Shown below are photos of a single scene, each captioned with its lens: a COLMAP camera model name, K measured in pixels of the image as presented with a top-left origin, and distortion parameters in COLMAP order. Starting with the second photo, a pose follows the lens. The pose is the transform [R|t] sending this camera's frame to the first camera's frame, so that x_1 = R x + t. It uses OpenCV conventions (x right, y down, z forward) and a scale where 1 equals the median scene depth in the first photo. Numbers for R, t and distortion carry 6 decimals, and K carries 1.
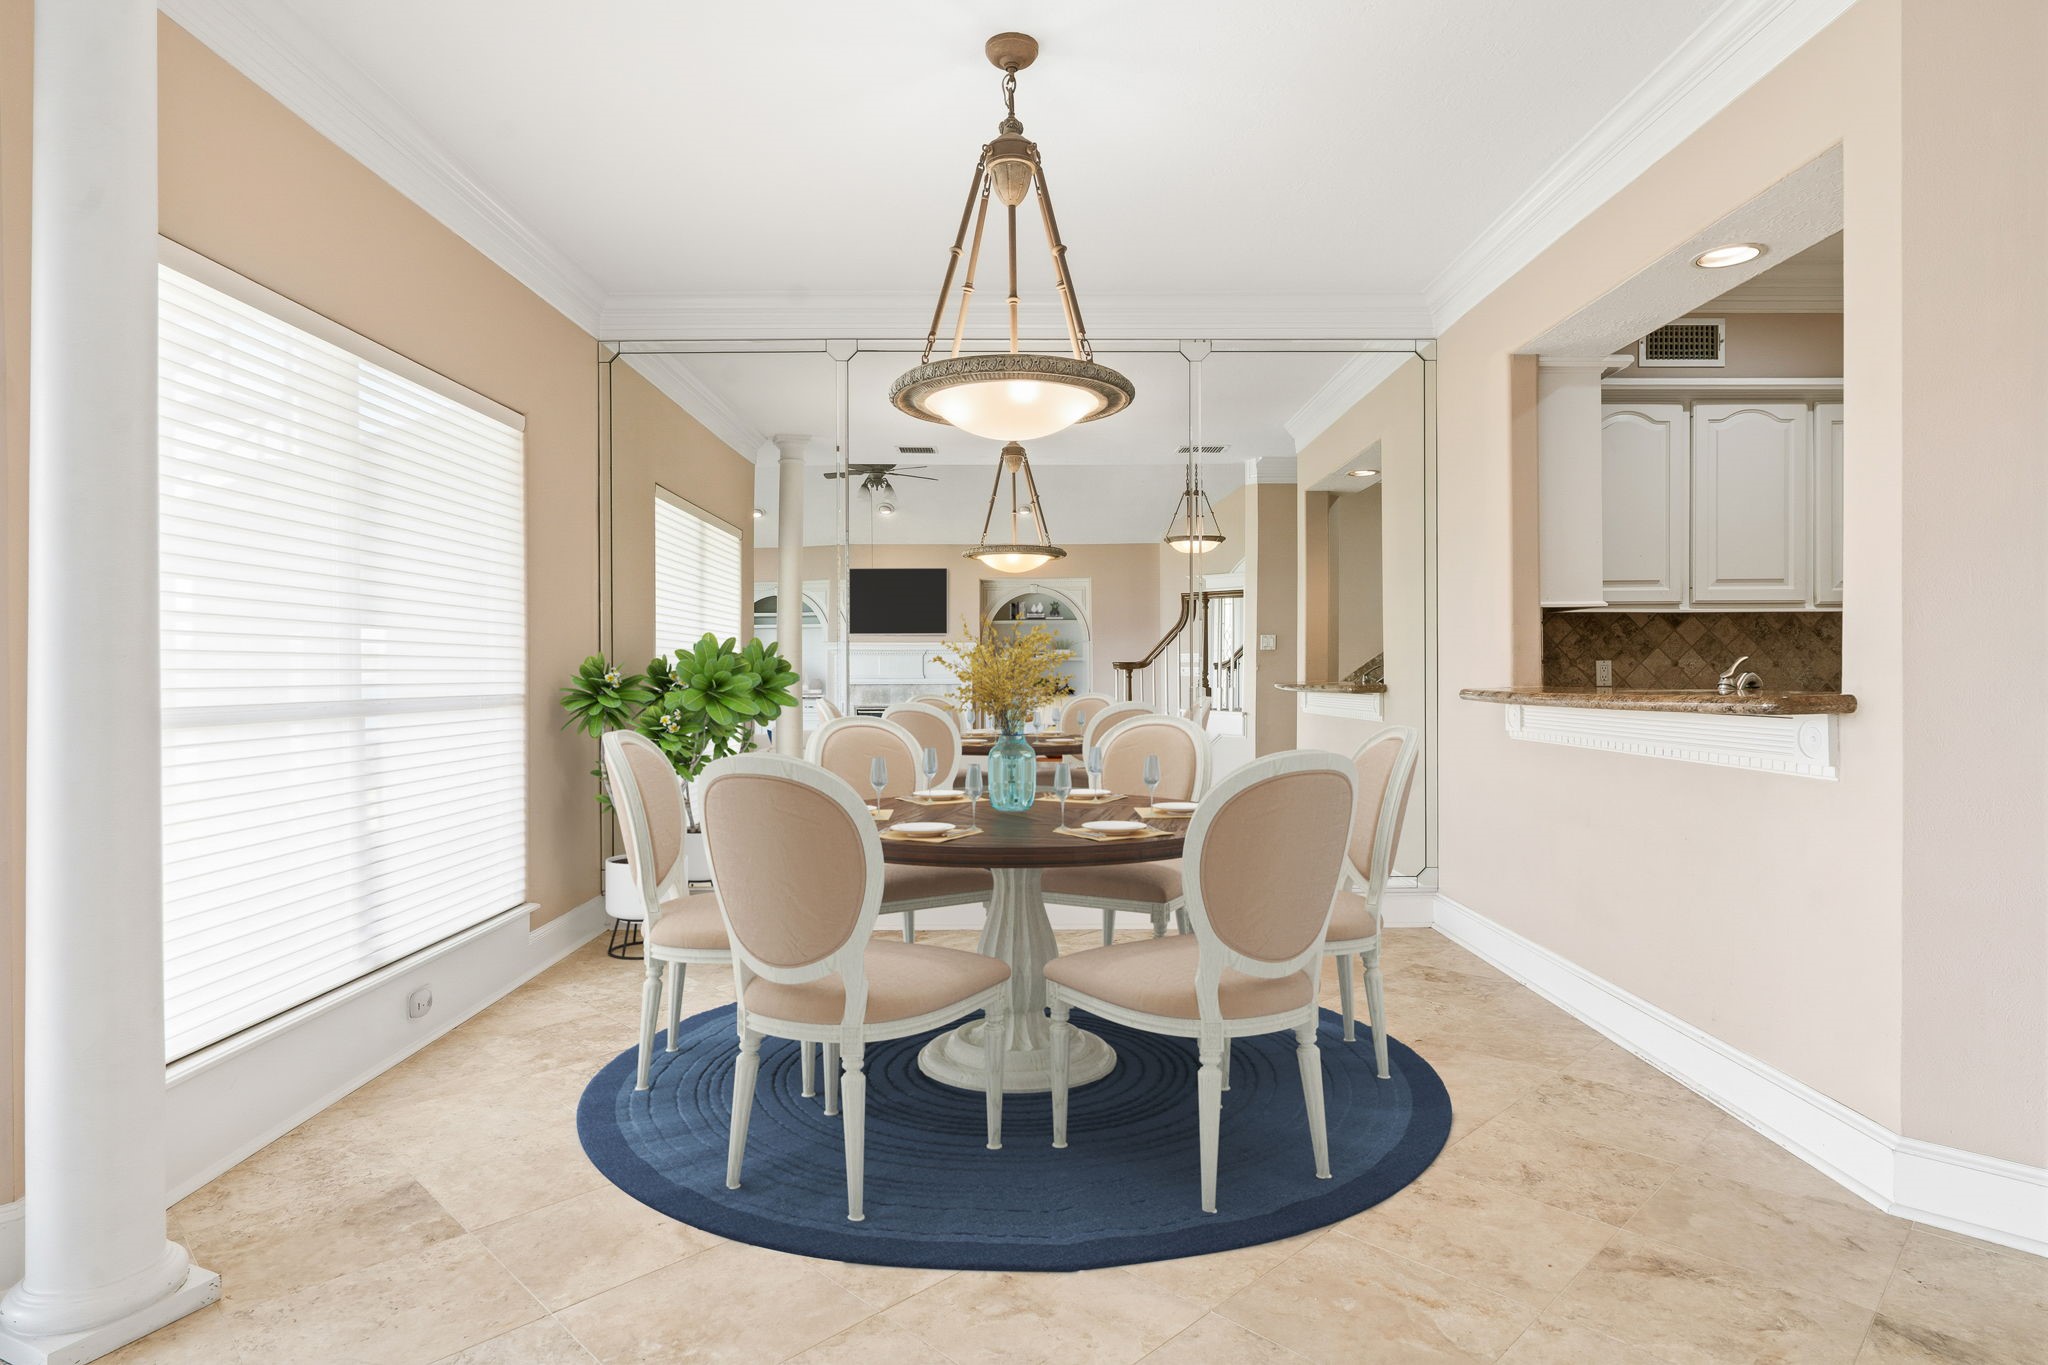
lens RADIAL K [[1113.7, 0, 1024.0], [0, 1113.7, 682.5], [0, 0, 1]] dist [-0.001531, 0.000816]
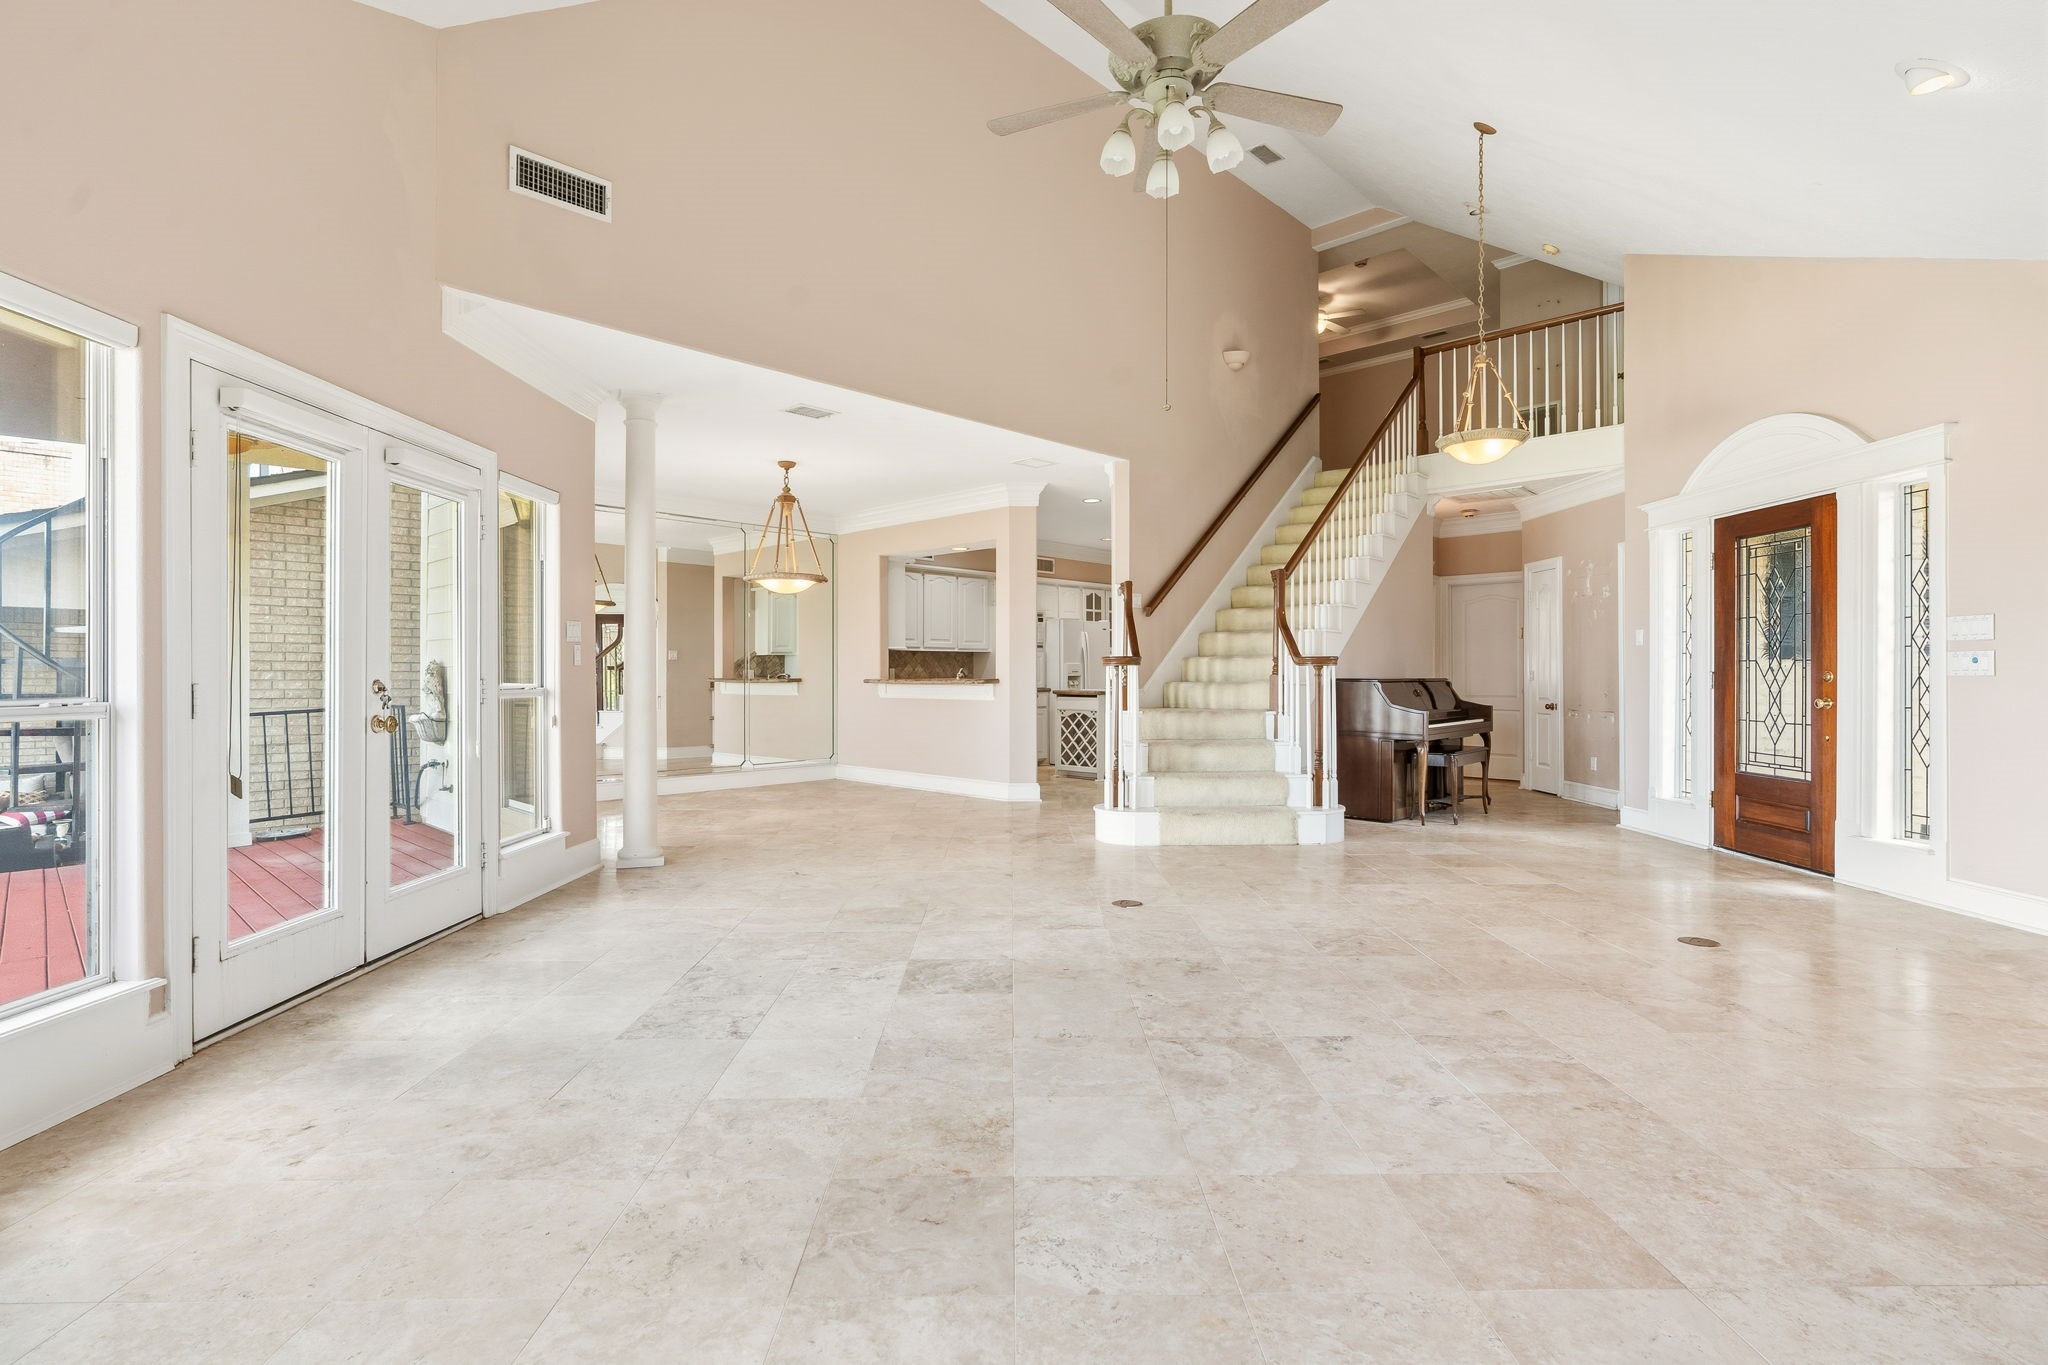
lens RADIAL K [[950.6, 0, 1011.4], [0, 950.6, 667.7], [0, 0, 1]] dist [-0.008899, -0.000068]
pose [[0.707293, 0.008920, 0.706864, -0.913219], [0.002409, 0.999884, -0.015027, 0.013588], [-0.706916, 0.012331, 0.707190, -0.809741]]
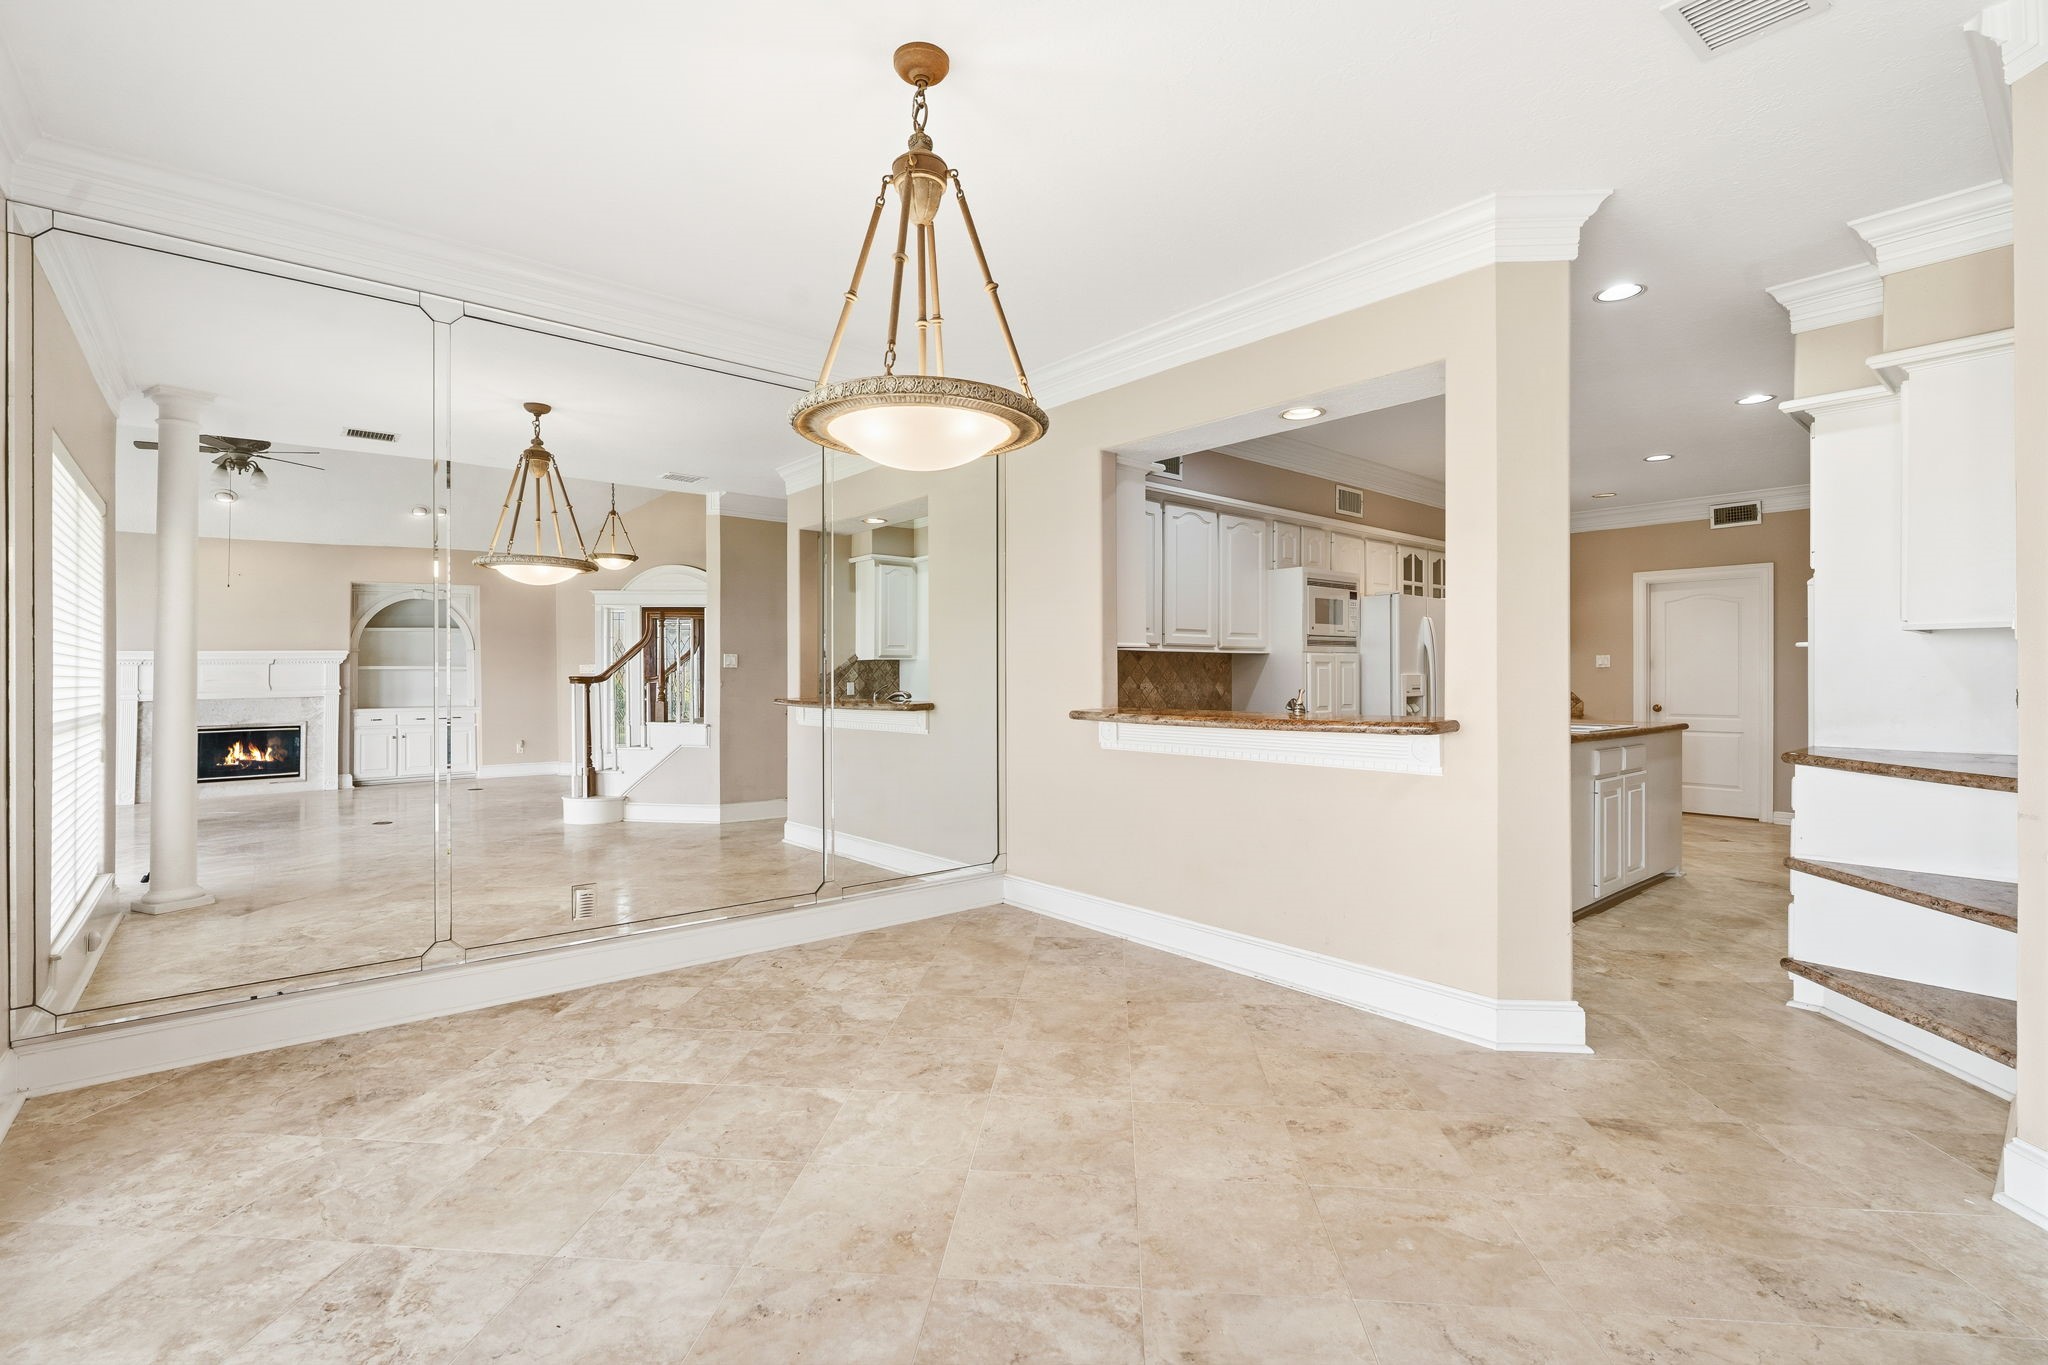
lens RADIAL K [[926.8, 0, 1033.5], [0, 926.8, 682.2], [0, 0, 1]] dist [-0.004331, -0.000363]
pose [[0.763586, -0.000758, 0.645705, -0.296721], [0.003723, 0.999988, -0.003229, -0.021857], [-0.645695, 0.004870, 0.763580, 0.220026]]
